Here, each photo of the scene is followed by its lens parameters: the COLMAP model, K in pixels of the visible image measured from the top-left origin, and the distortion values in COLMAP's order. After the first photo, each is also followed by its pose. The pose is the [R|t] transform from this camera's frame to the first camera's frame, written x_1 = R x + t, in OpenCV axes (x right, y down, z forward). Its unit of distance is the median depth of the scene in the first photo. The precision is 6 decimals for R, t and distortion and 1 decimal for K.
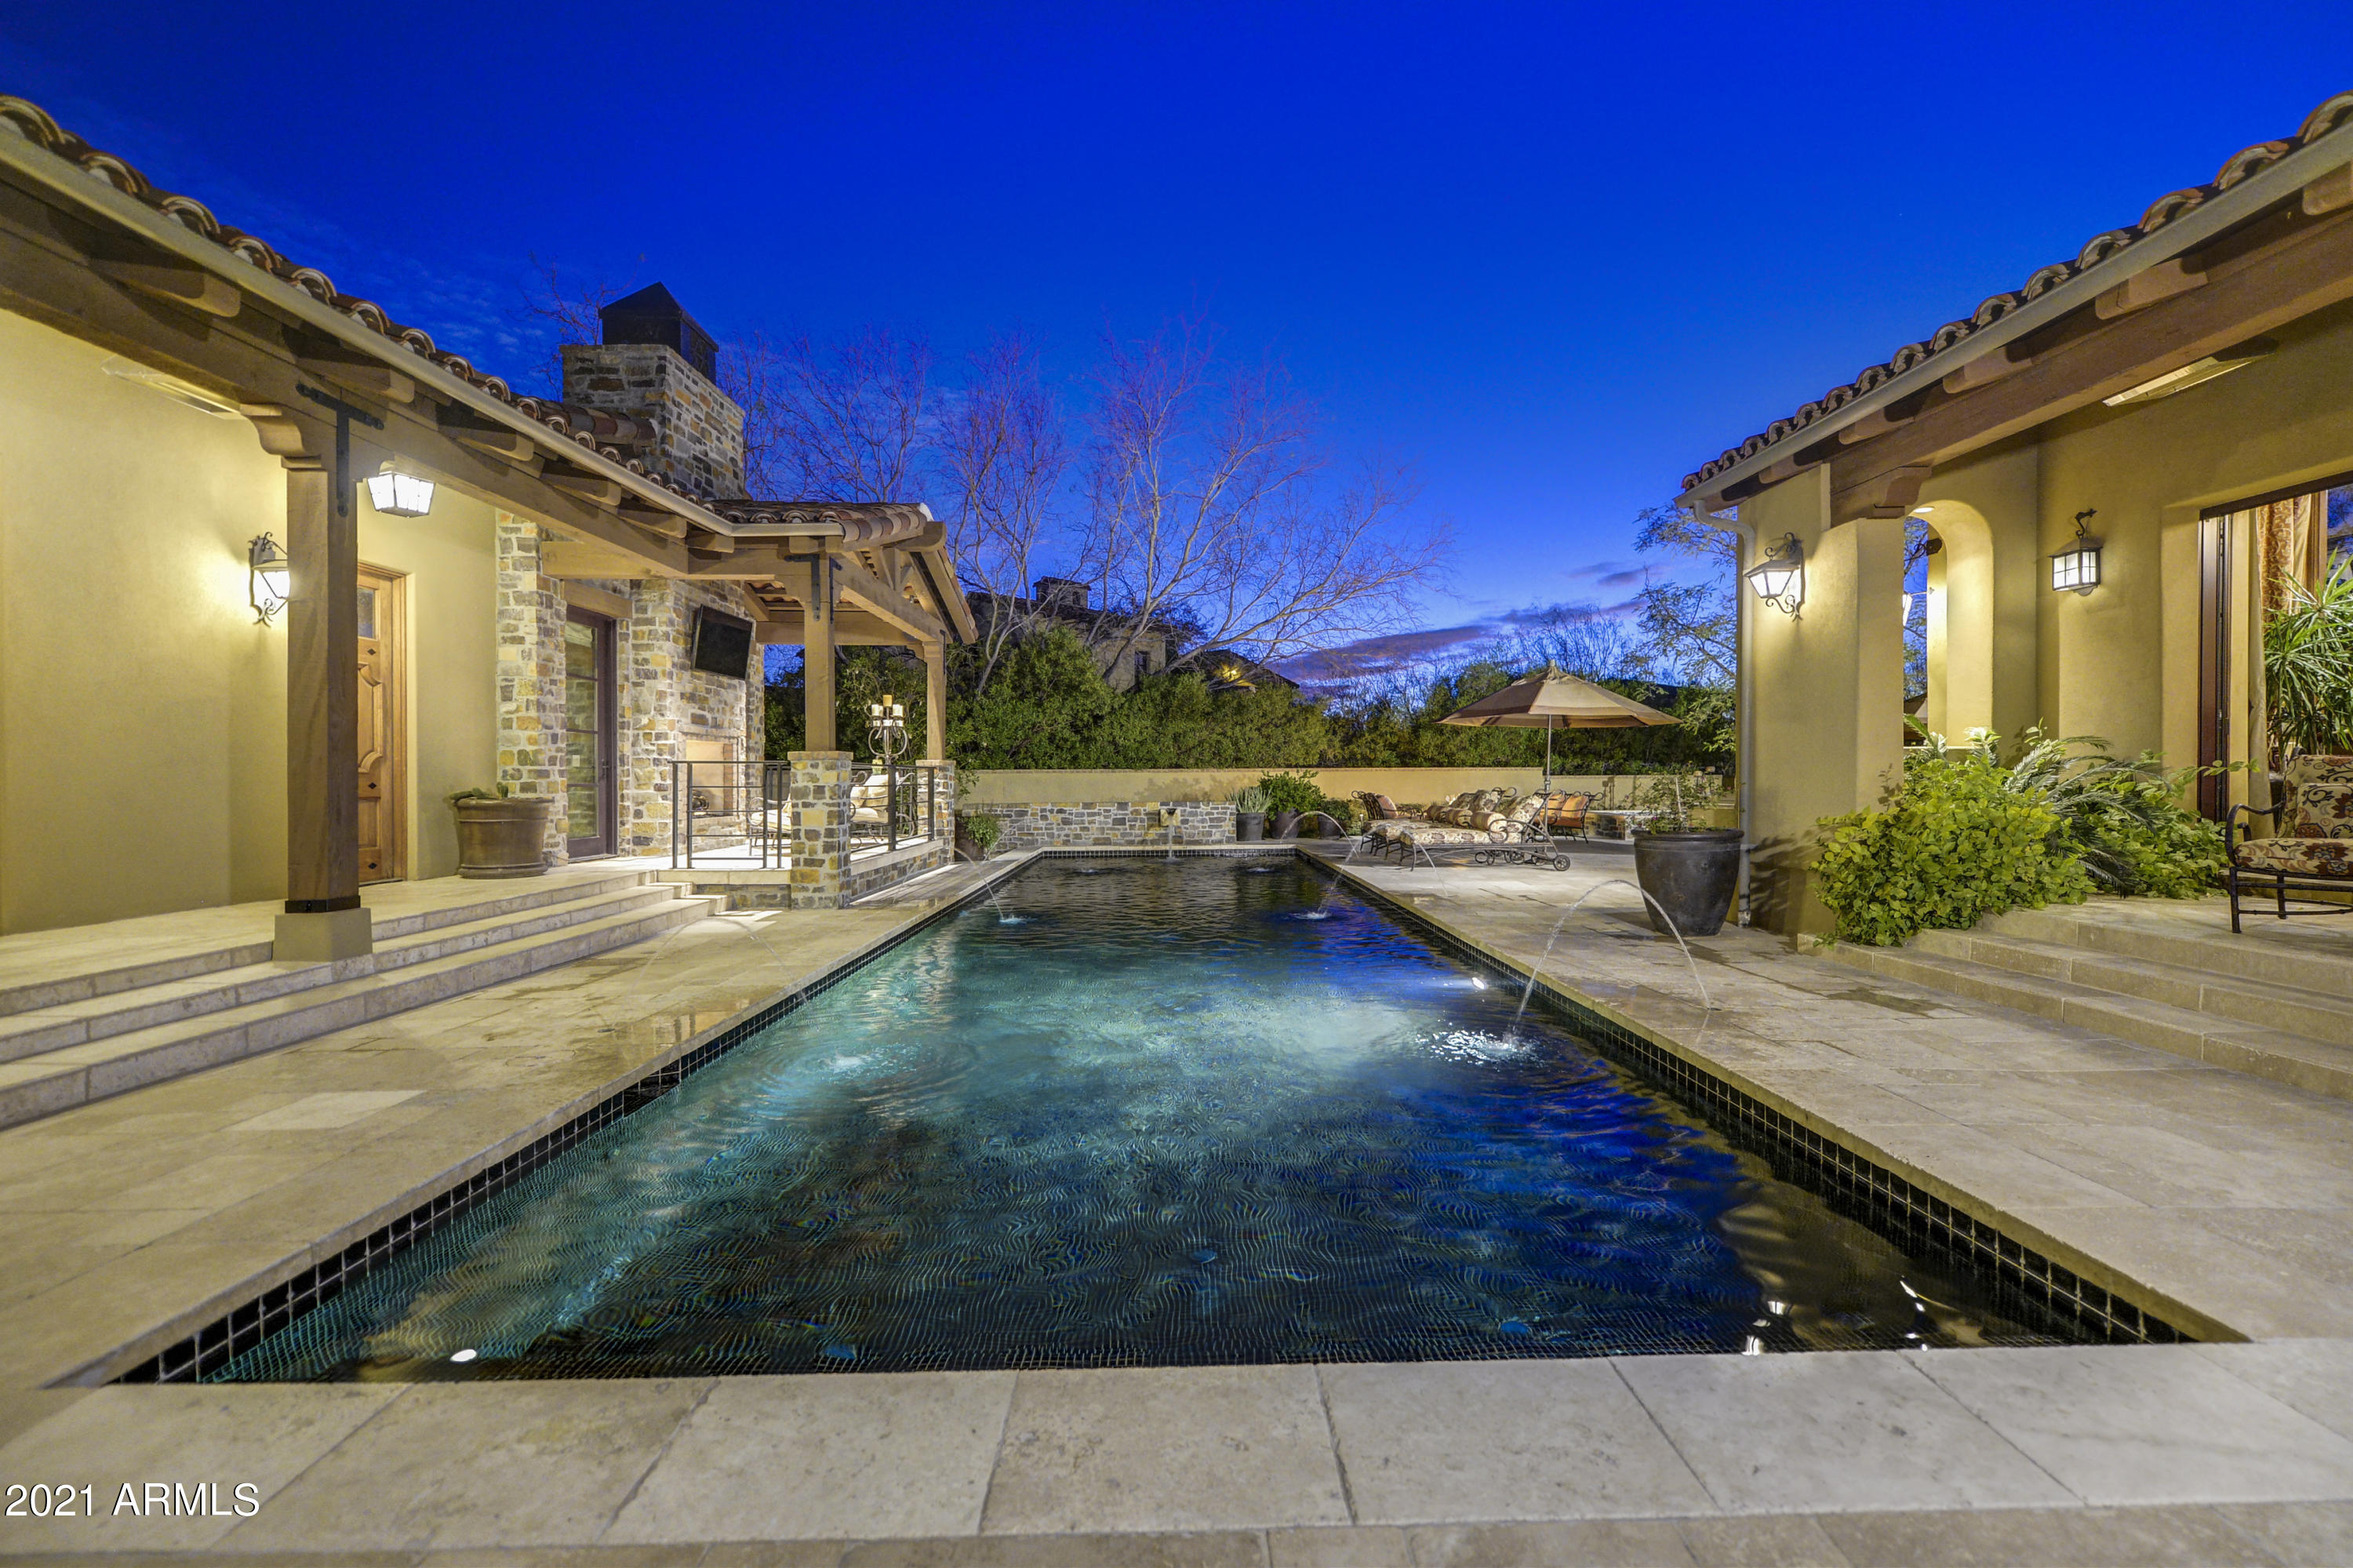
lens RADIAL K [[967.5, 0, 1209.9], [0, 967.5, 786.5], [0, 0, 1]] dist [0.007119, -0.000103]
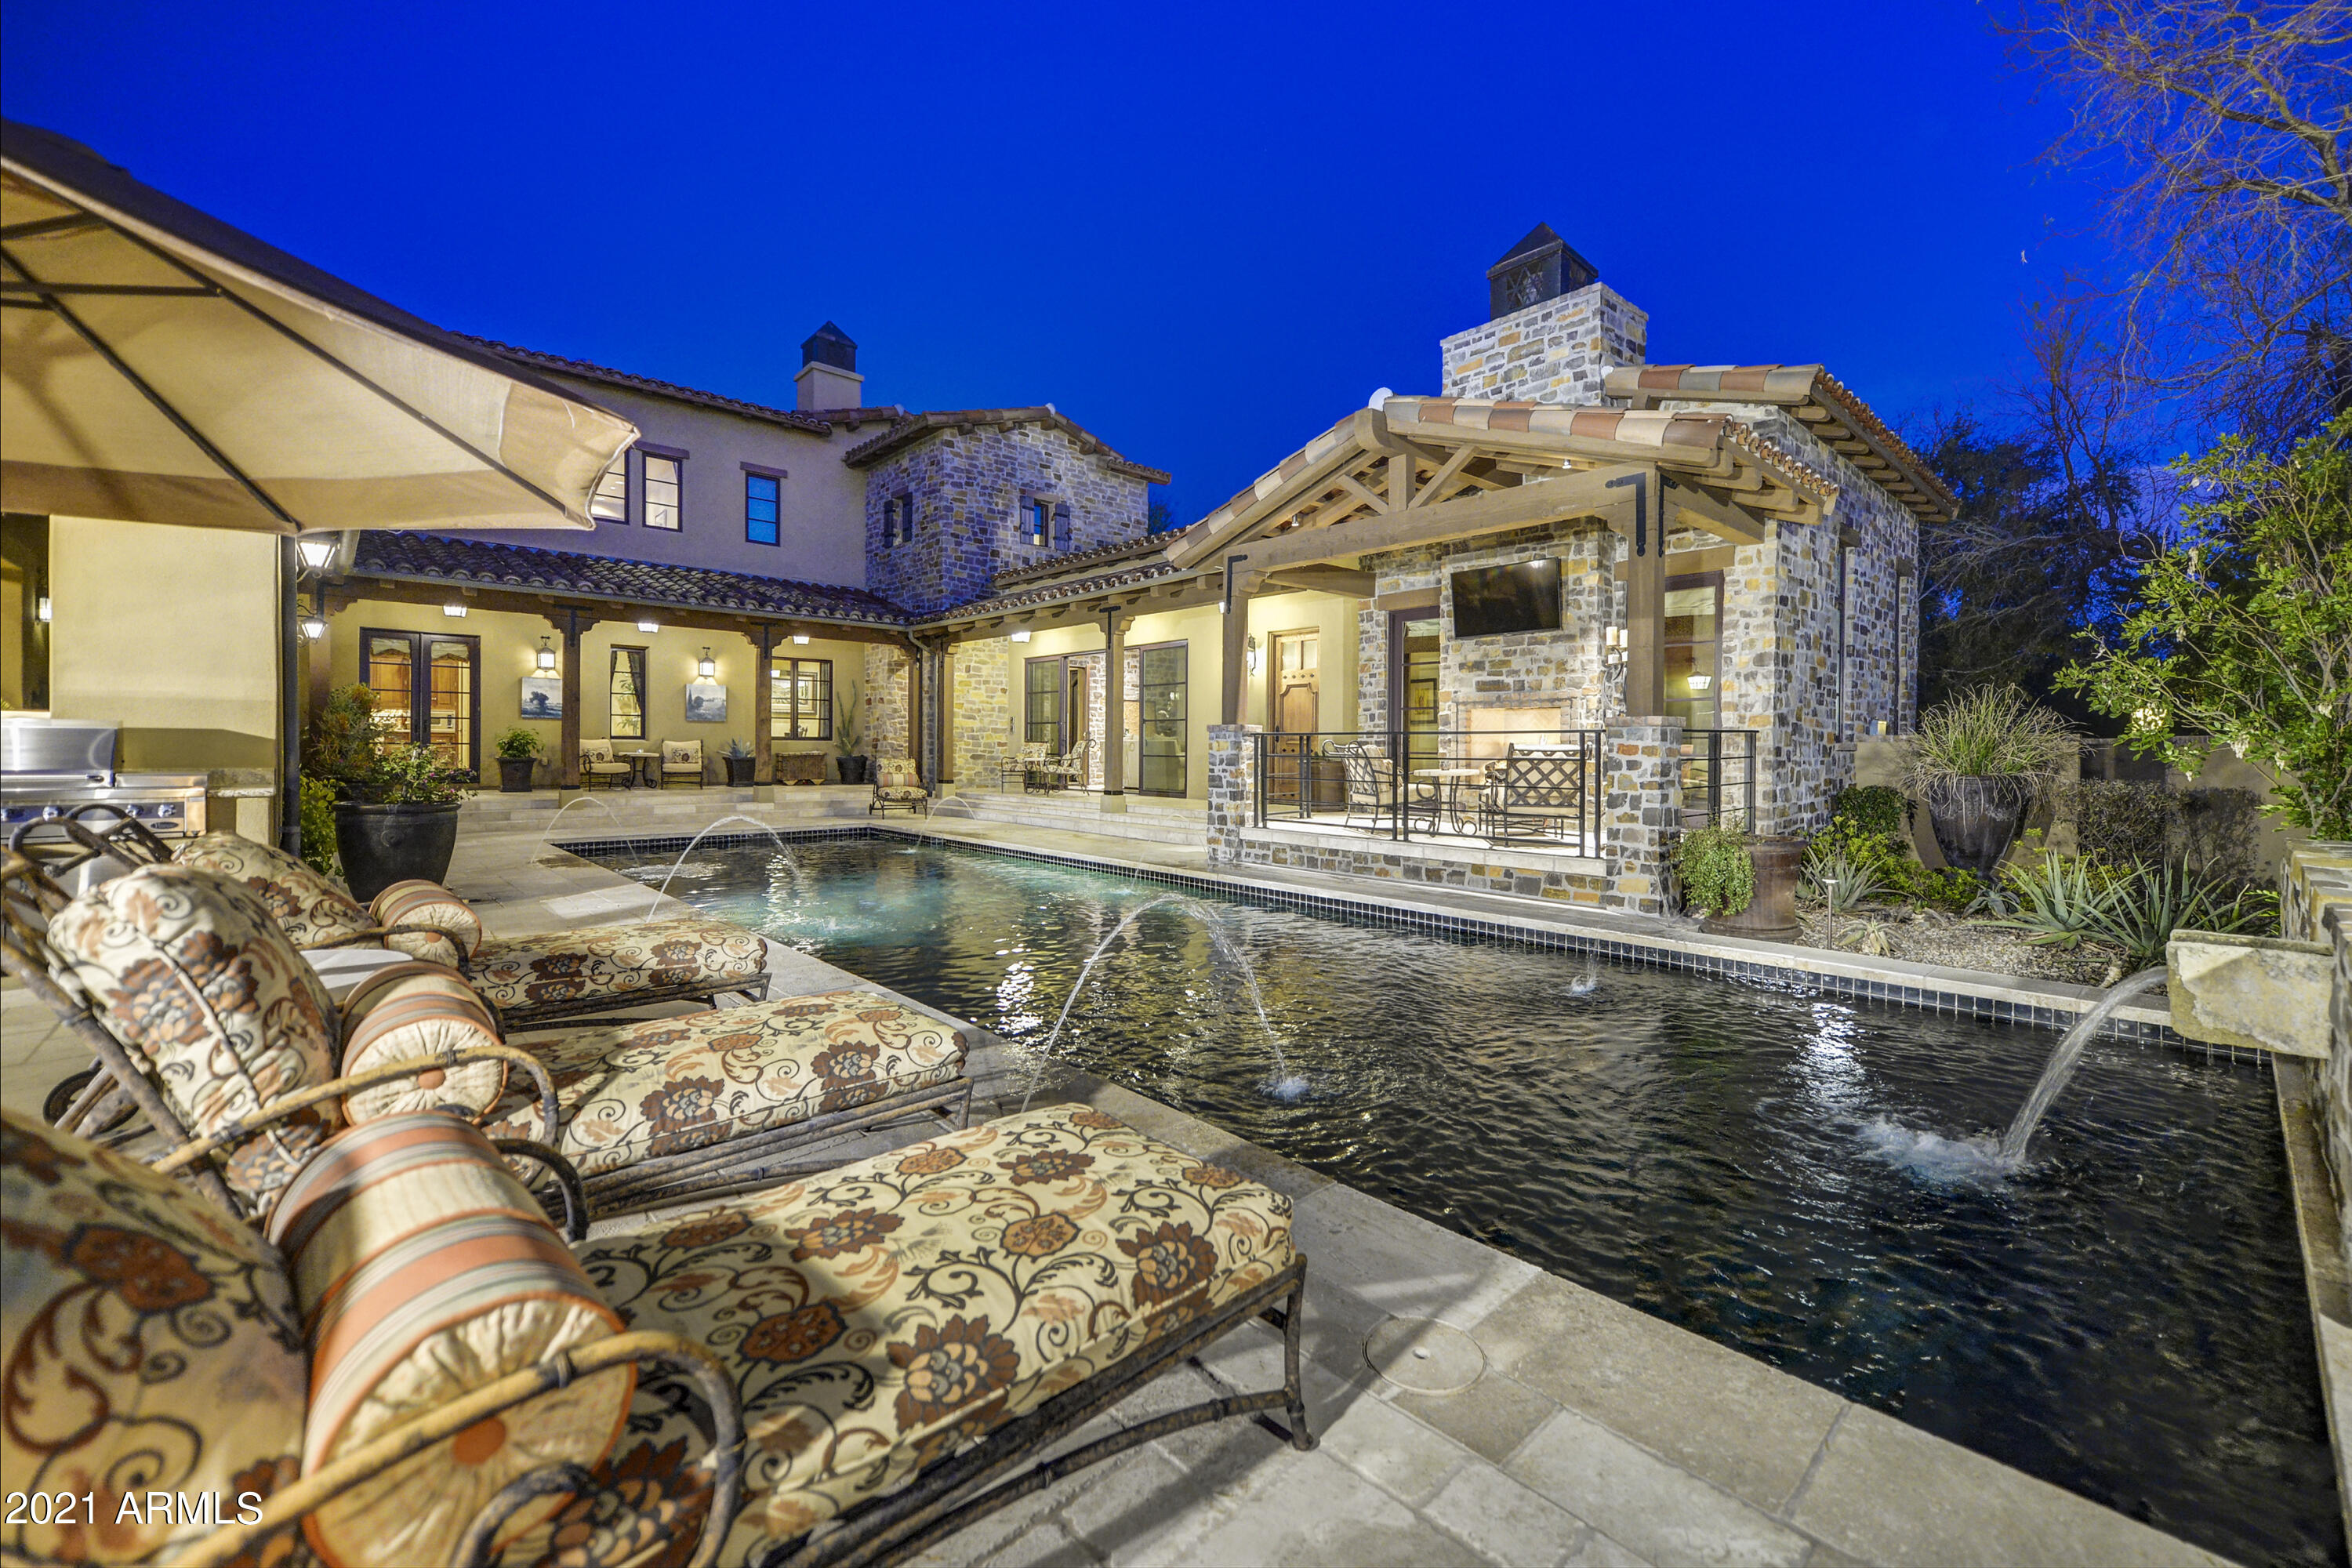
lens RADIAL K [[967.1, 0, 1223.8], [0, 967.1, 762.3], [0, 0, 1]] dist [0.007119, -0.000103]
pose [[-0.742659, 0.009995, -0.669596, 0.328899], [-0.004679, 0.999787, 0.020113, -0.012674], [0.669654, 0.018070, -0.742453, 1.625189]]
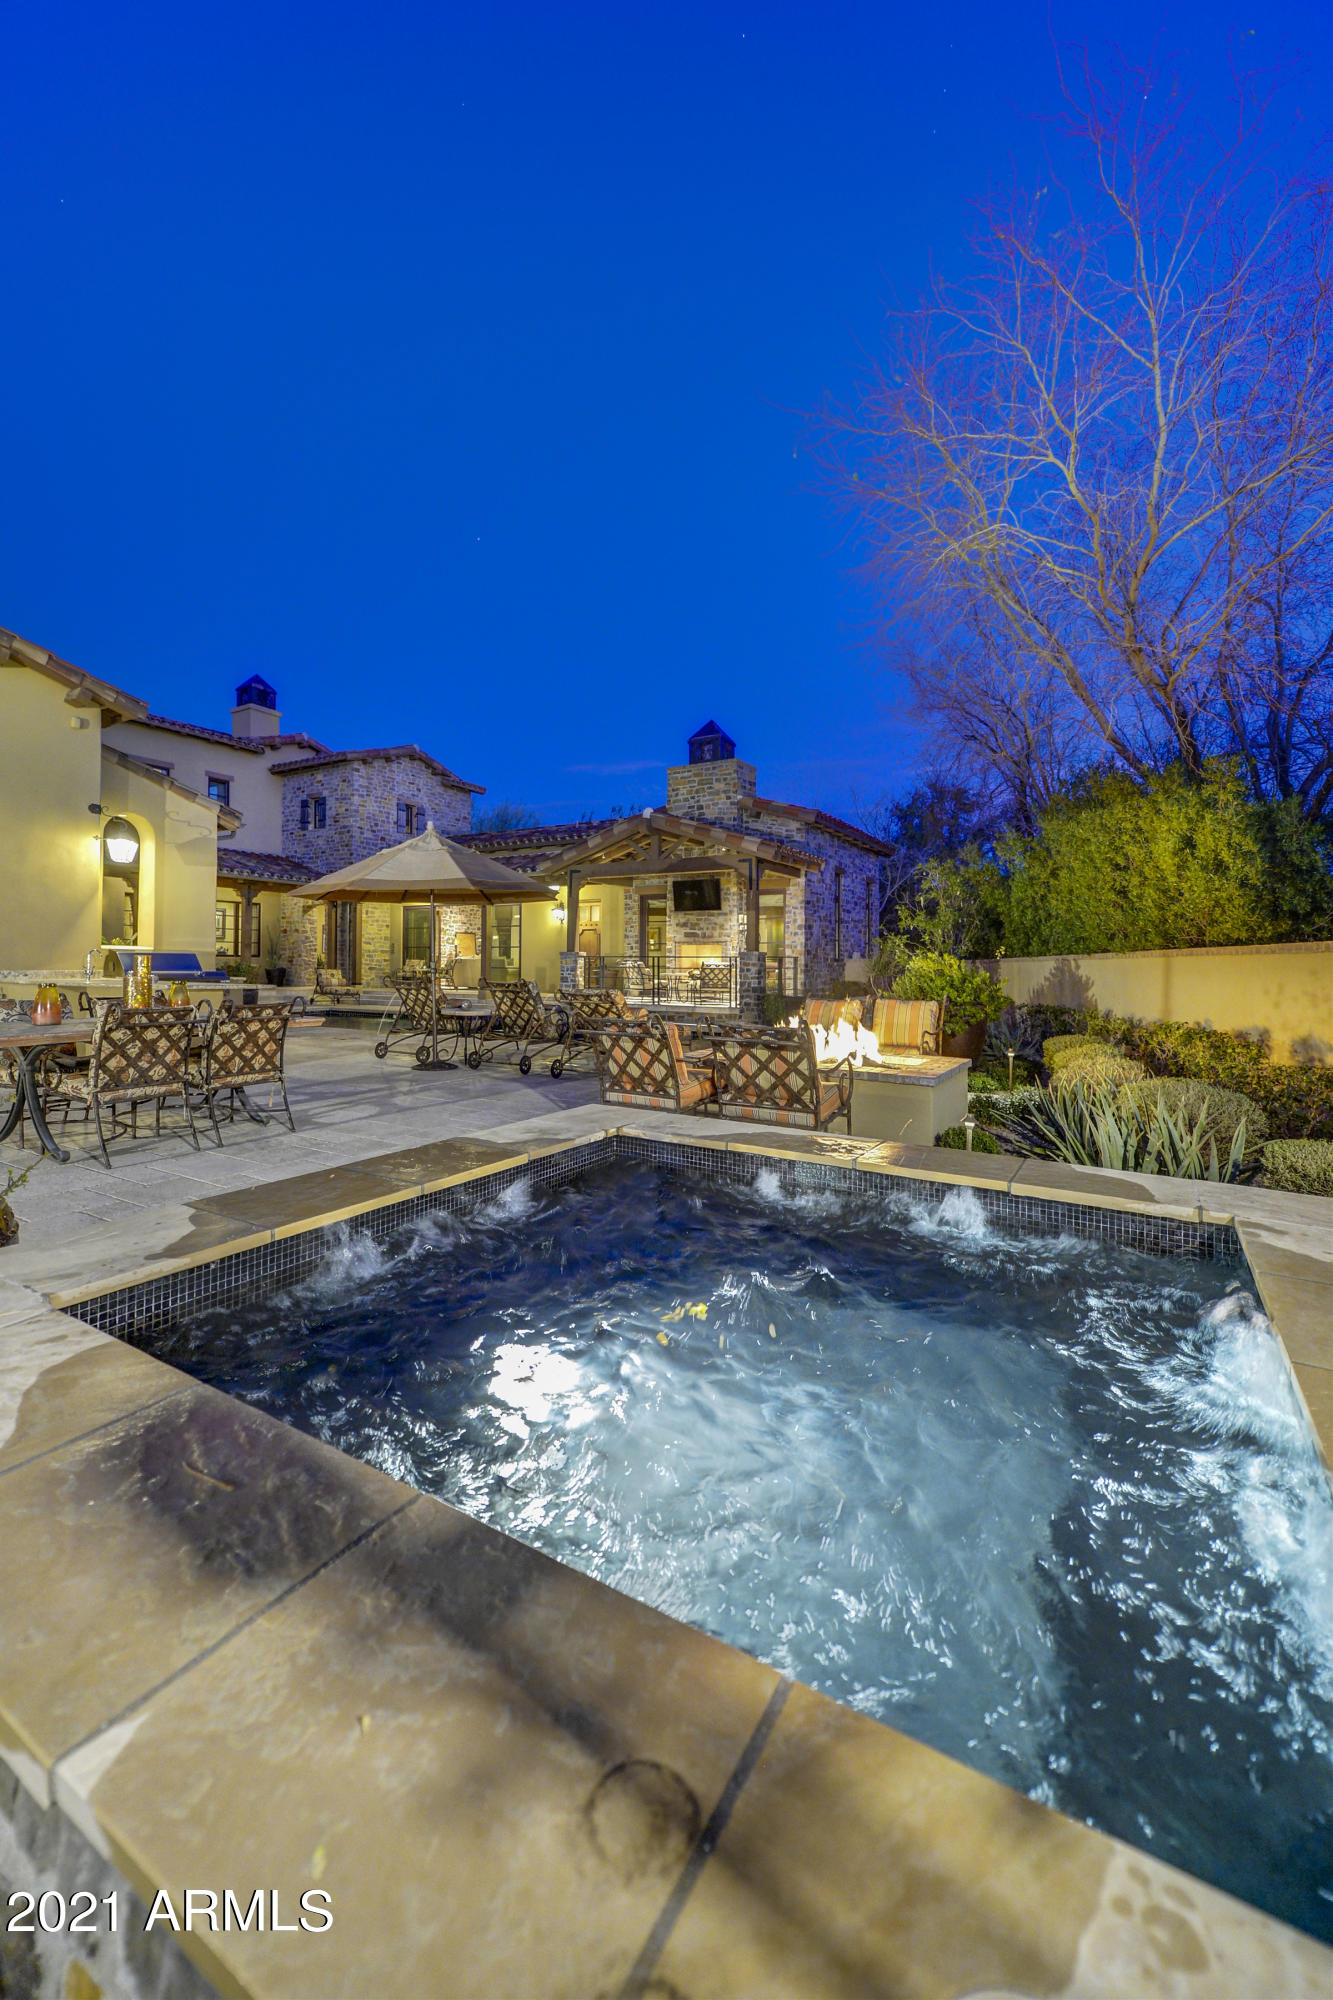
lens RADIAL K [[800.0, 0, 681.6], [0, 800.0, 980.7], [0, 0, 1]] dist [-0.001701, 0.000578]
pose [[-0.524317, 0.015294, -0.851386, 0.986831], [-0.010065, 0.999658, 0.024156, -0.012874], [0.851464, 0.021235, -0.523983, 1.986846]]
